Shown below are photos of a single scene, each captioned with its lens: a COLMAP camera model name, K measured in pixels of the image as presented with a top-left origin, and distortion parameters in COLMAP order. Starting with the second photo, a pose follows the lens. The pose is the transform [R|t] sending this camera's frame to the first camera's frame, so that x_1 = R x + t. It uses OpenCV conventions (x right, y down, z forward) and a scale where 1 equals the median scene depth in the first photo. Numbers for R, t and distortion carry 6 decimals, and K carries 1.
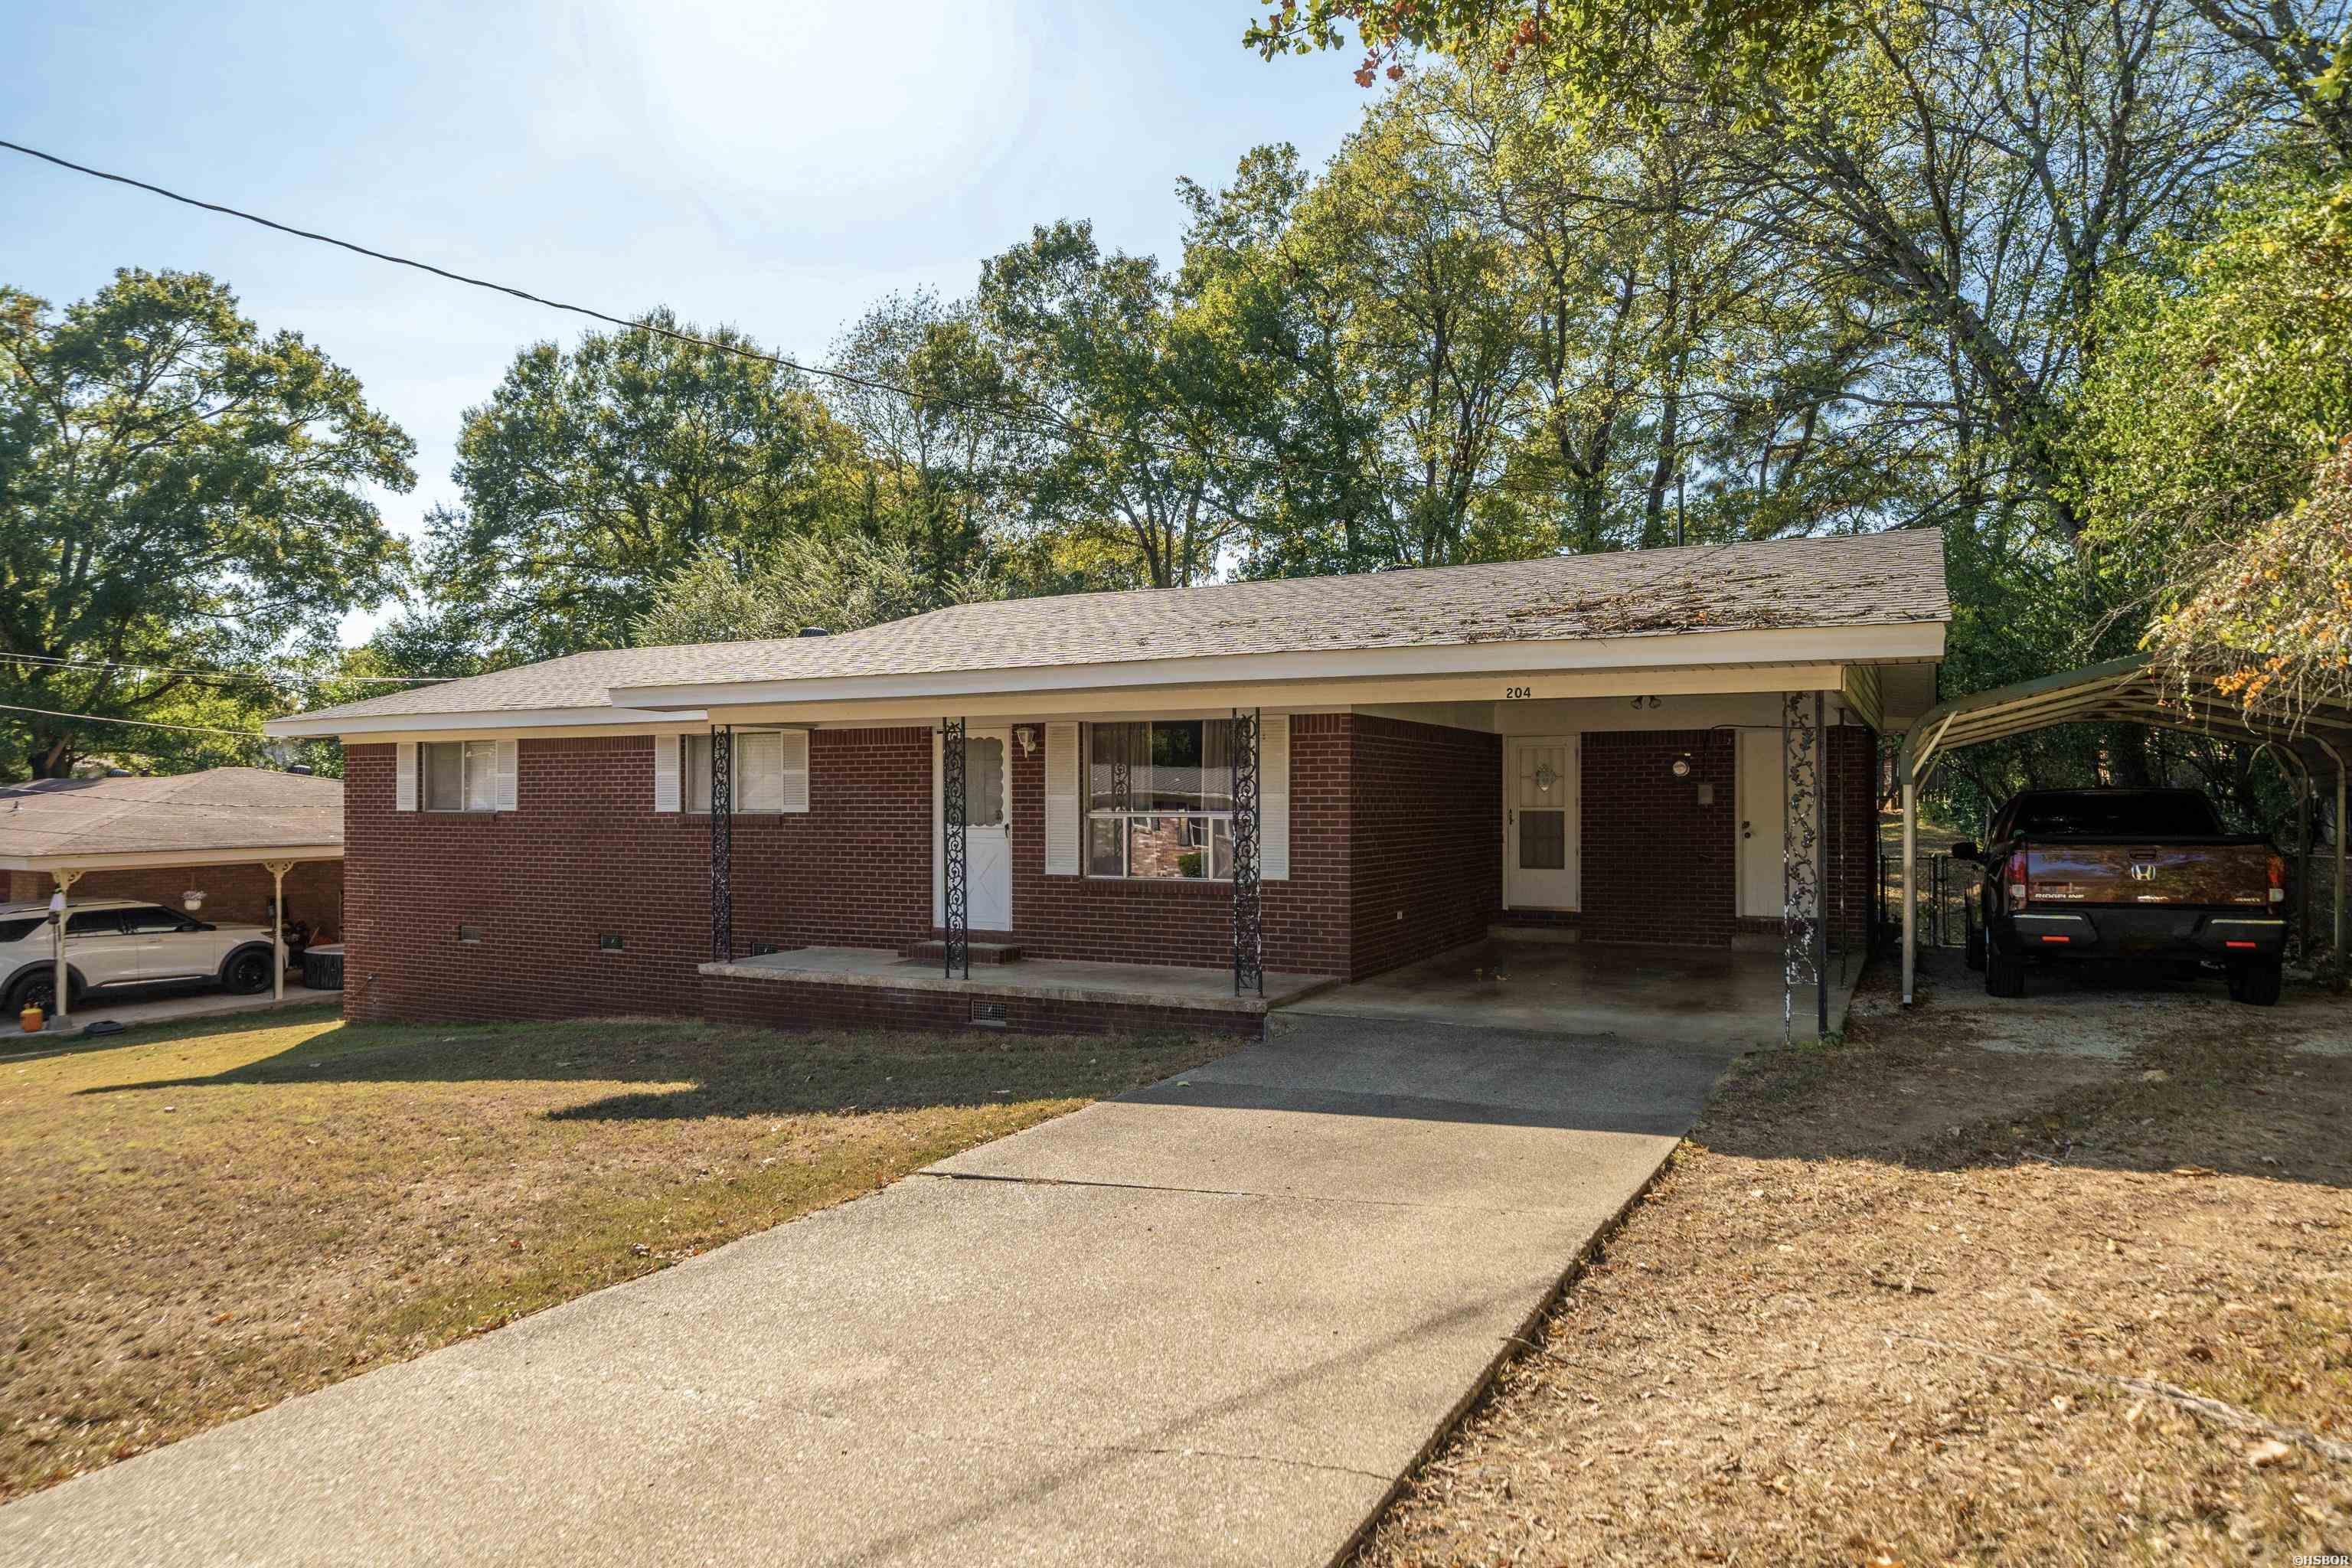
lens RADIAL K [[1420.2, 0, 1182.7], [0, 1420.2, 783.1], [0, 0, 1]] dist [-0.000952, -0.000053]
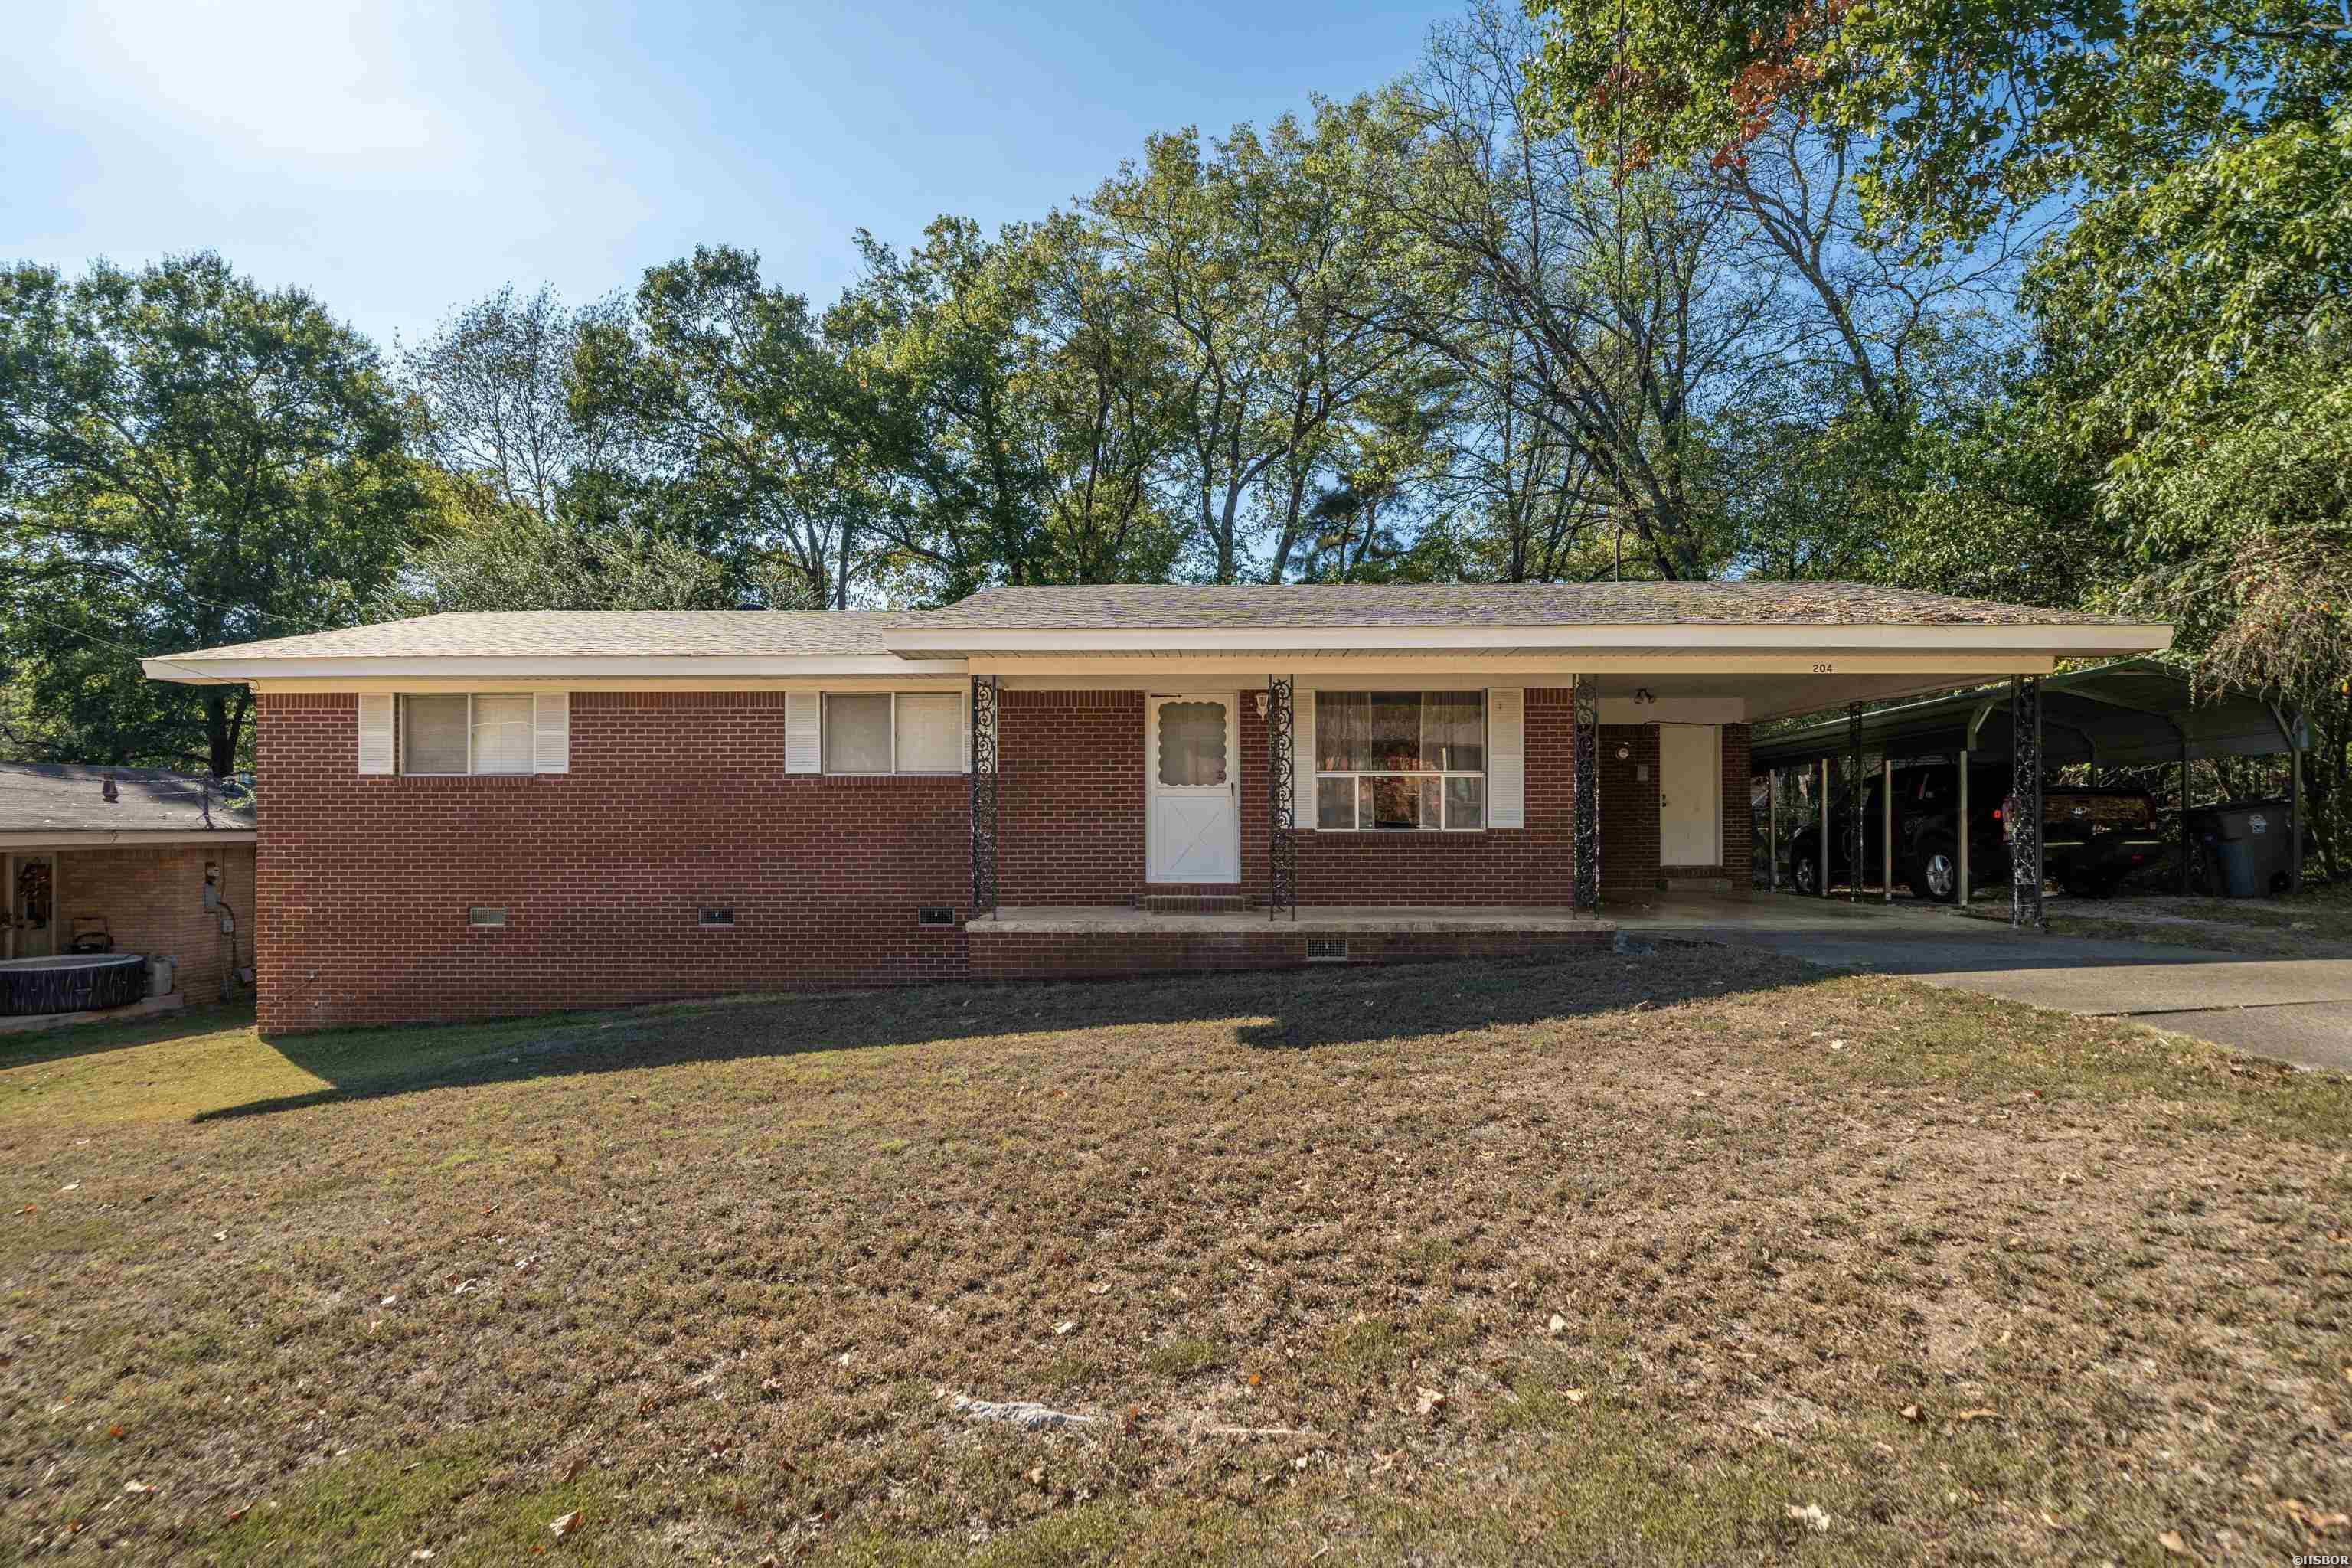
lens RADIAL K [[1232.8, 0, 1174.0], [0, 1232.8, 789.4], [0, 0, 1]] dist [-0.000453, 0.001772]
pose [[0.901820, 0.013549, 0.431899, -0.460937], [-0.005284, 0.999779, -0.020331, 0.043161], [-0.432079, 0.016053, 0.901693, 0.147846]]
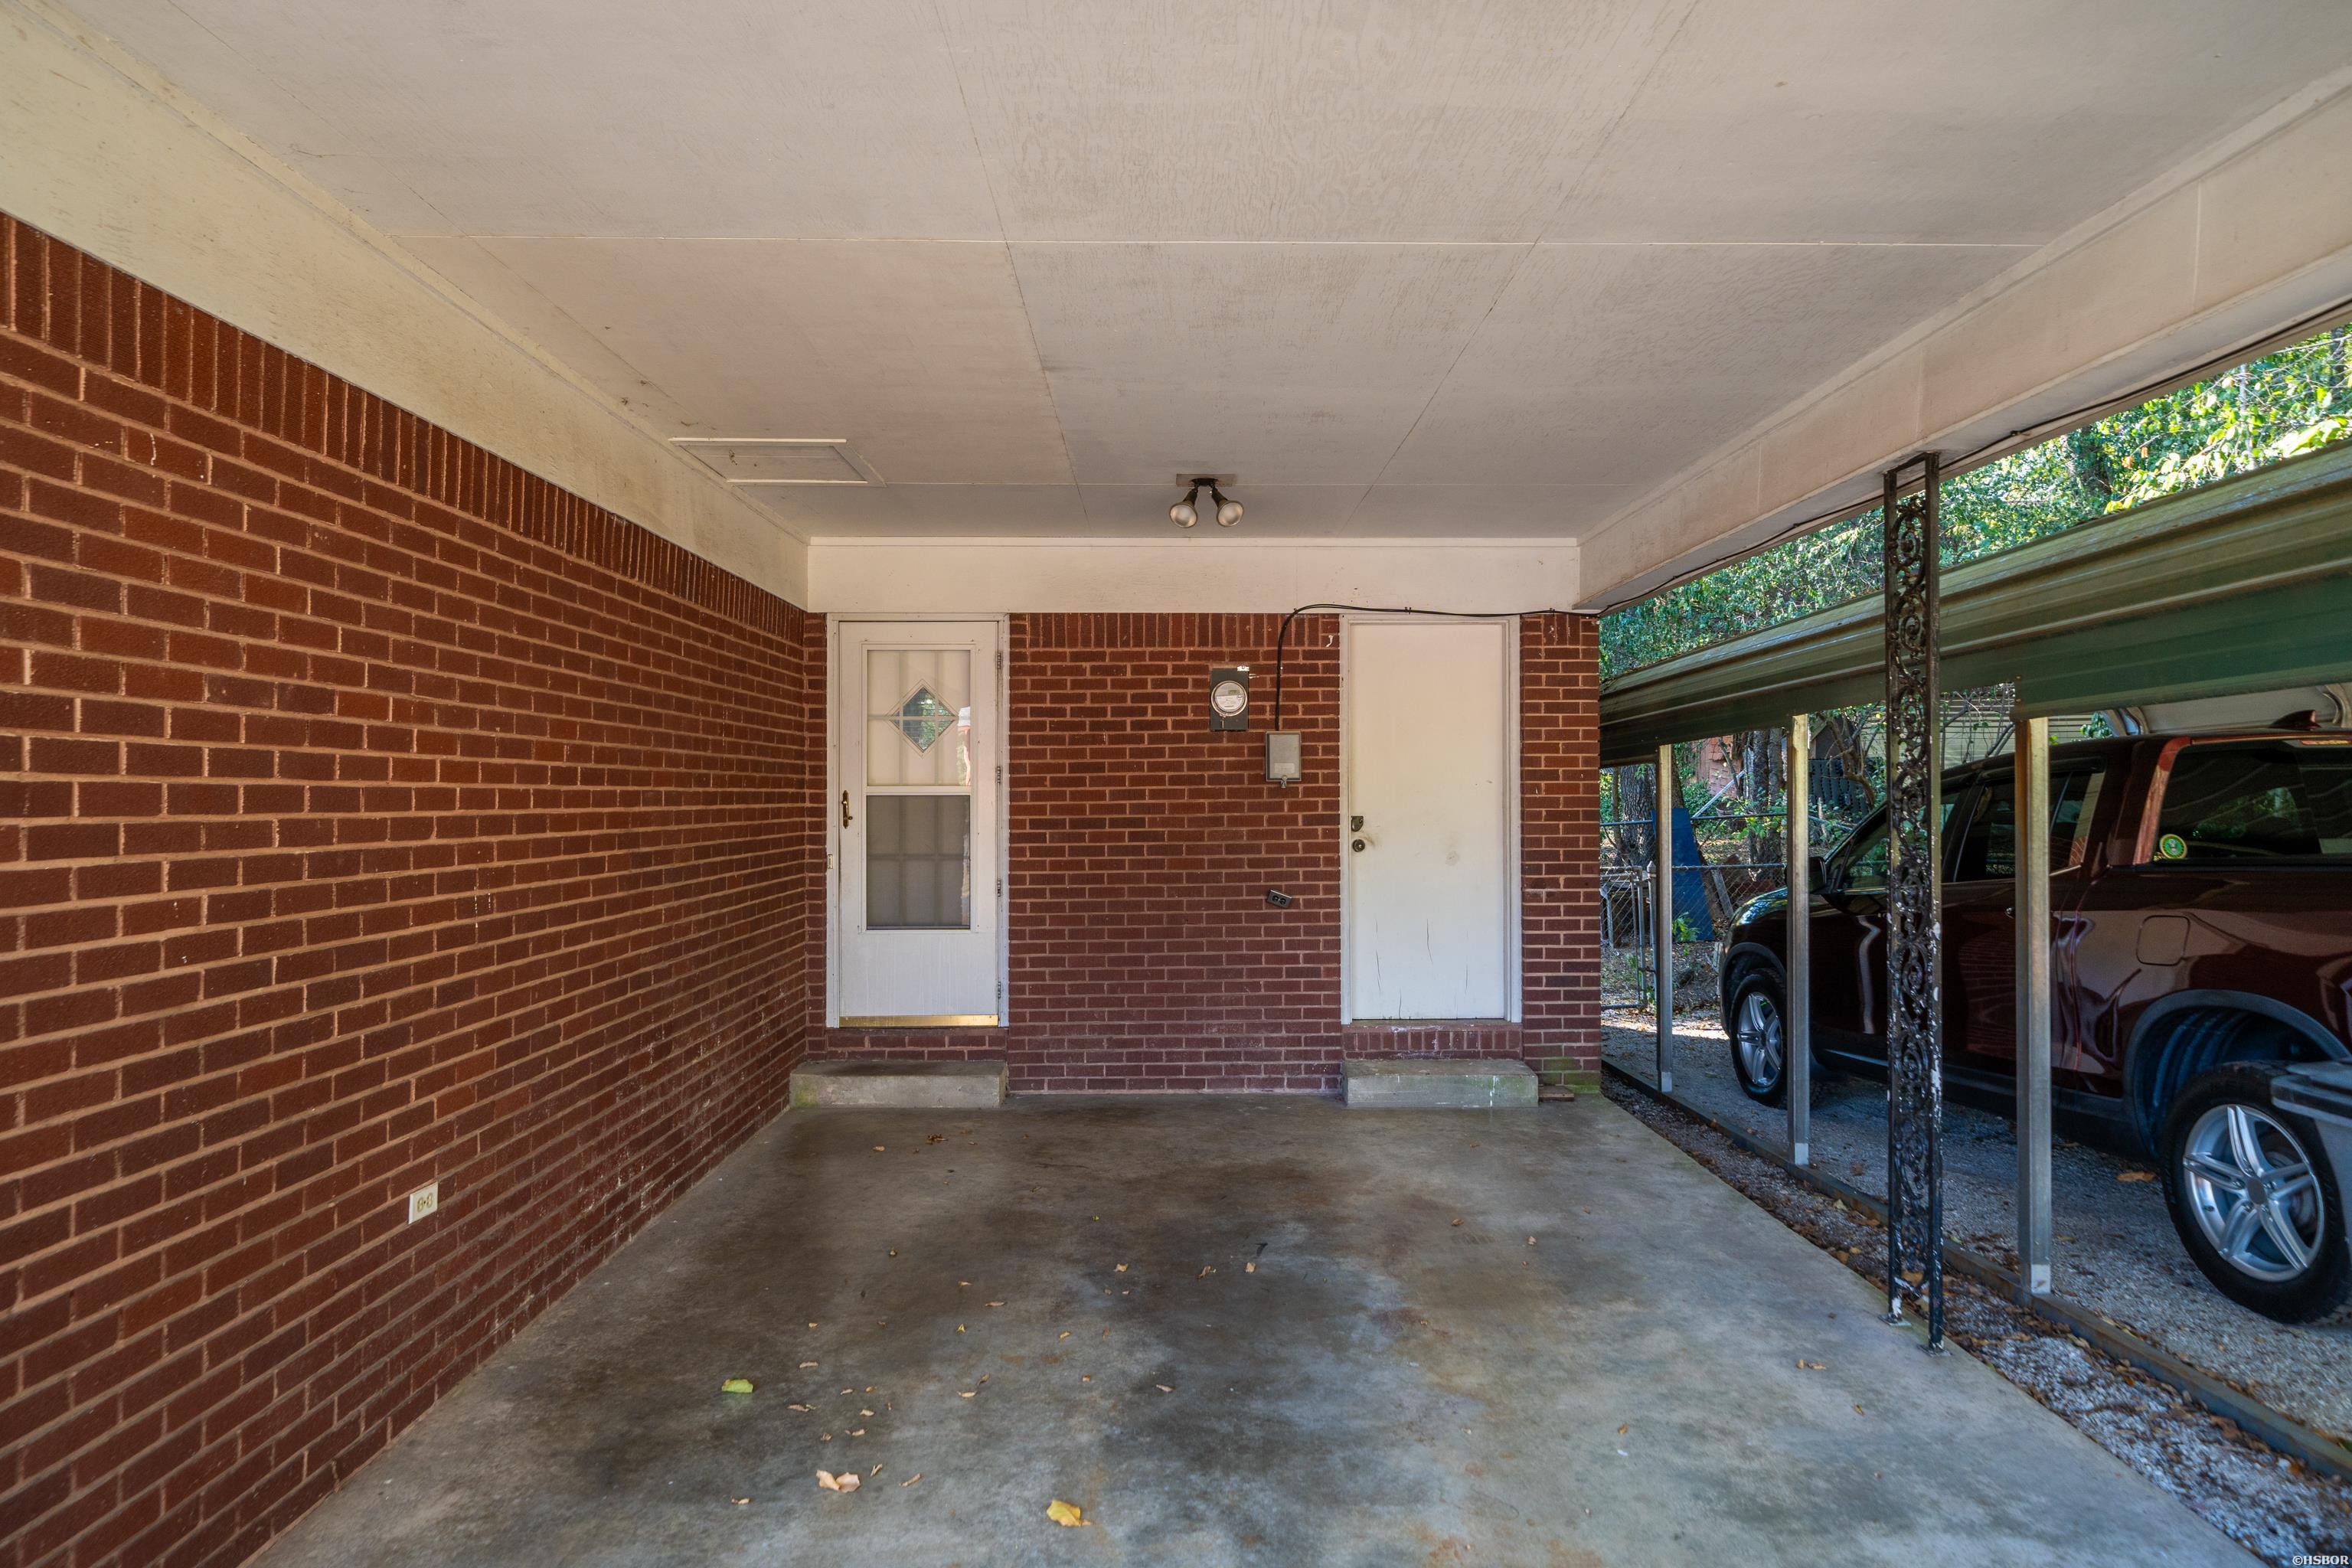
lens RADIAL K [[1353.8, 0, 1183.3], [0, 1353.8, 782.8], [0, 0, 1]] dist [-0.001960, -0.000353]
pose [[0.882155, 0.004731, 0.470935, 0.124853], [-0.003519, 0.999988, -0.003452, 0.016181], [-0.470945, 0.001388, 0.882161, 0.575203]]
